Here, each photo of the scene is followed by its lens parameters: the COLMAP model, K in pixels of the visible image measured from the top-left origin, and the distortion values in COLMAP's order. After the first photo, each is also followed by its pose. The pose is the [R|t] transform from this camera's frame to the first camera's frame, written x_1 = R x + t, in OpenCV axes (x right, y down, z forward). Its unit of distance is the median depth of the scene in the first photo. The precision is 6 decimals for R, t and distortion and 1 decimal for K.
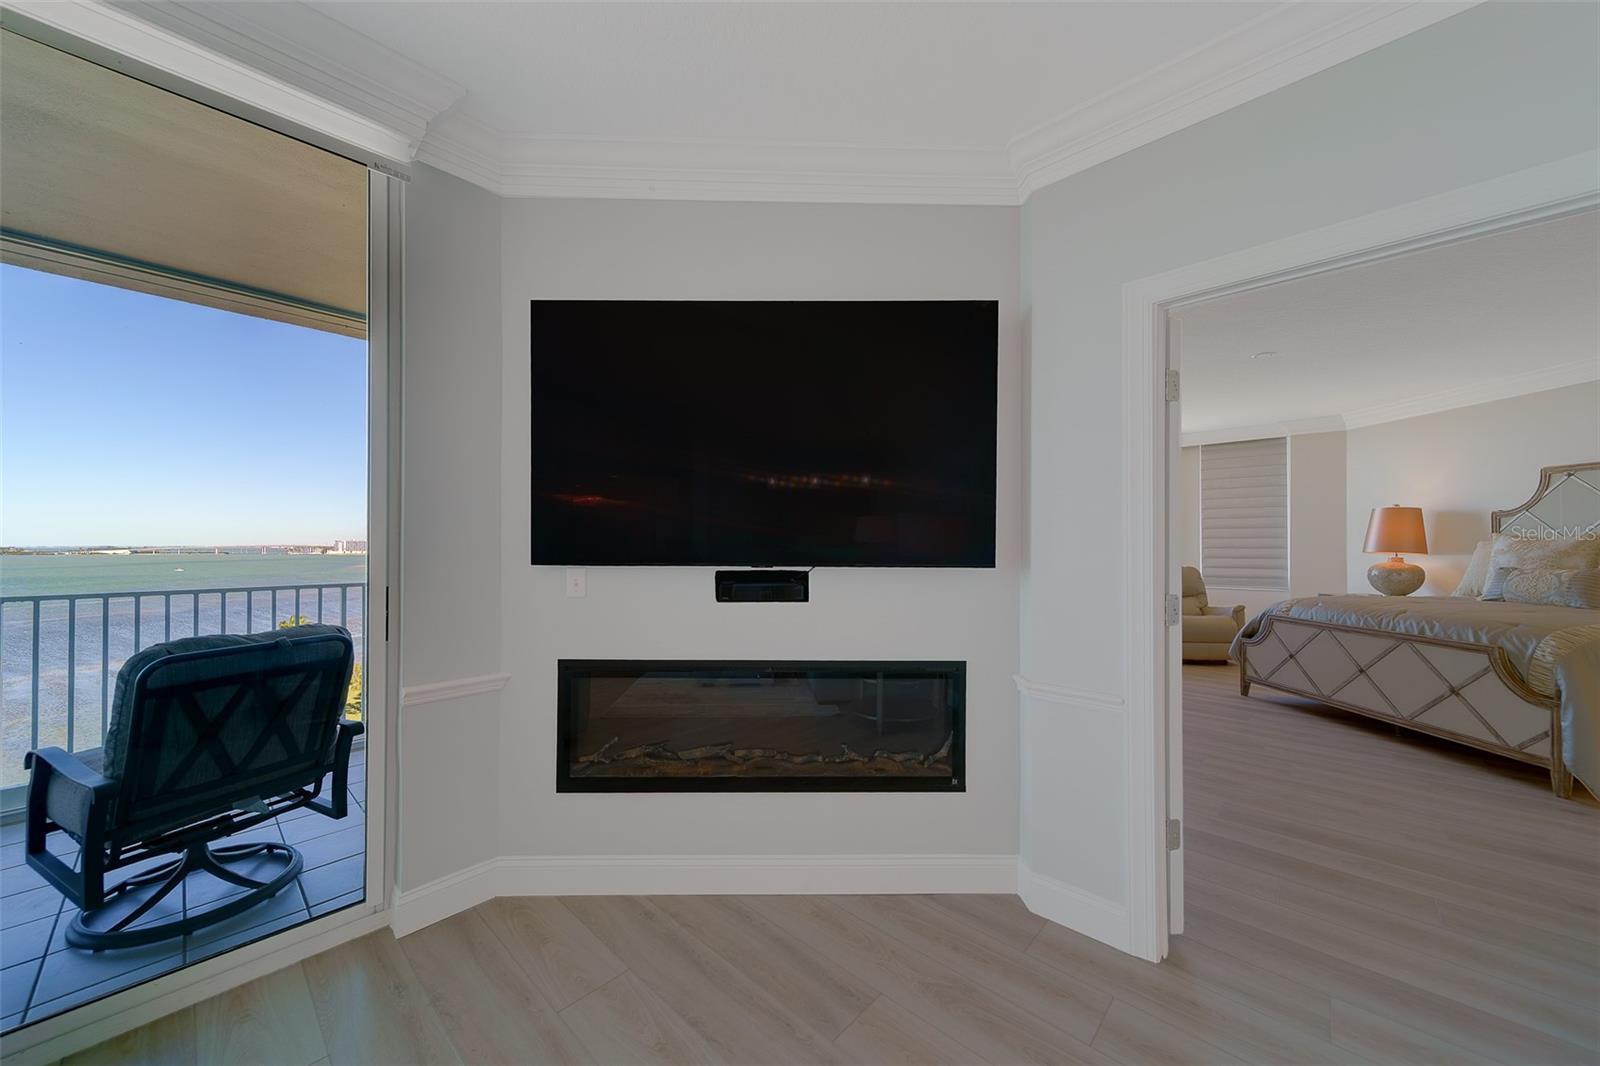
lens RADIAL K [[572.9, 0, 770.7], [0, 572.9, 543.4], [0, 0, 1]] dist [0.001271, 0.000451]
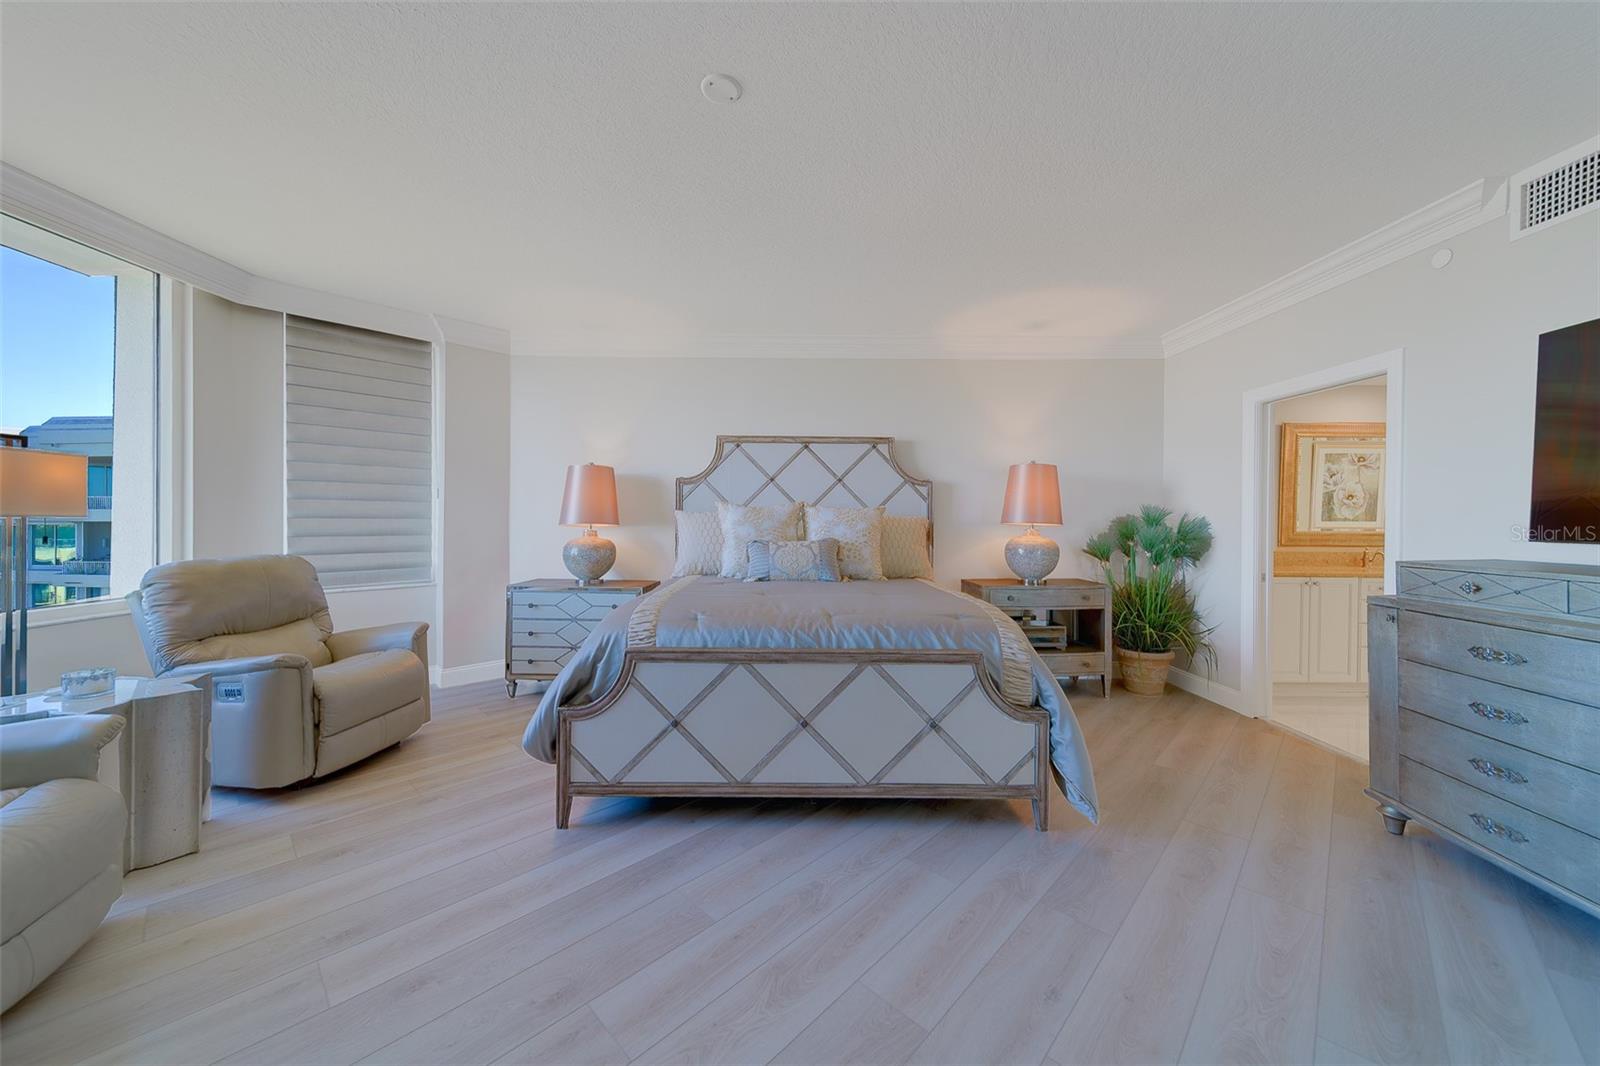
lens RADIAL K [[578.7, 0, 793.9], [0, 578.7, 524.1], [0, 0, 1]] dist [0.002086, 0.000271]
pose [[-0.015665, -0.004622, 0.999867, 0.431975], [-0.011759, 0.999921, 0.004438, 0.013254], [-0.999808, -0.011688, -0.015718, 1.024658]]
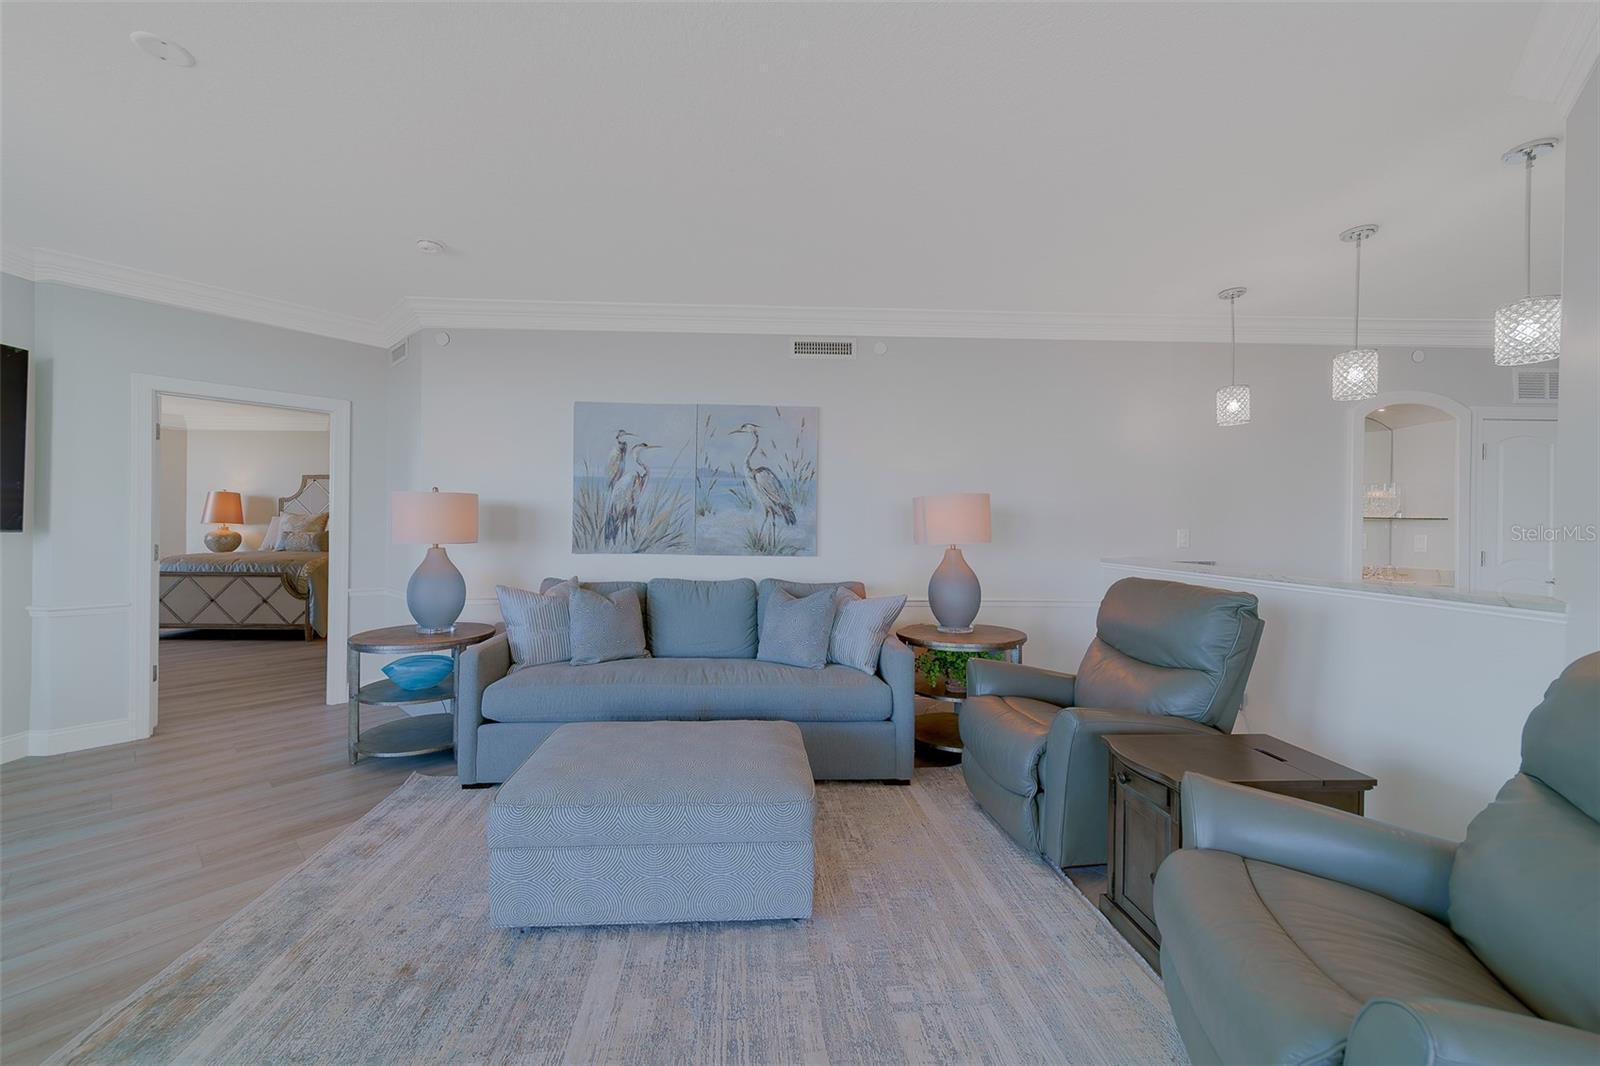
lens RADIAL K [[599.4, 0, 785.1], [0, 599.4, 523.3], [0, 0, 1]] dist [0.002995, 0.000444]
pose [[-0.041402, 0.001019, 0.999142, -0.636852], [-0.013539, 0.999907, -0.001581, -0.001034], [-0.999051, -0.013593, -0.041385, -0.457573]]
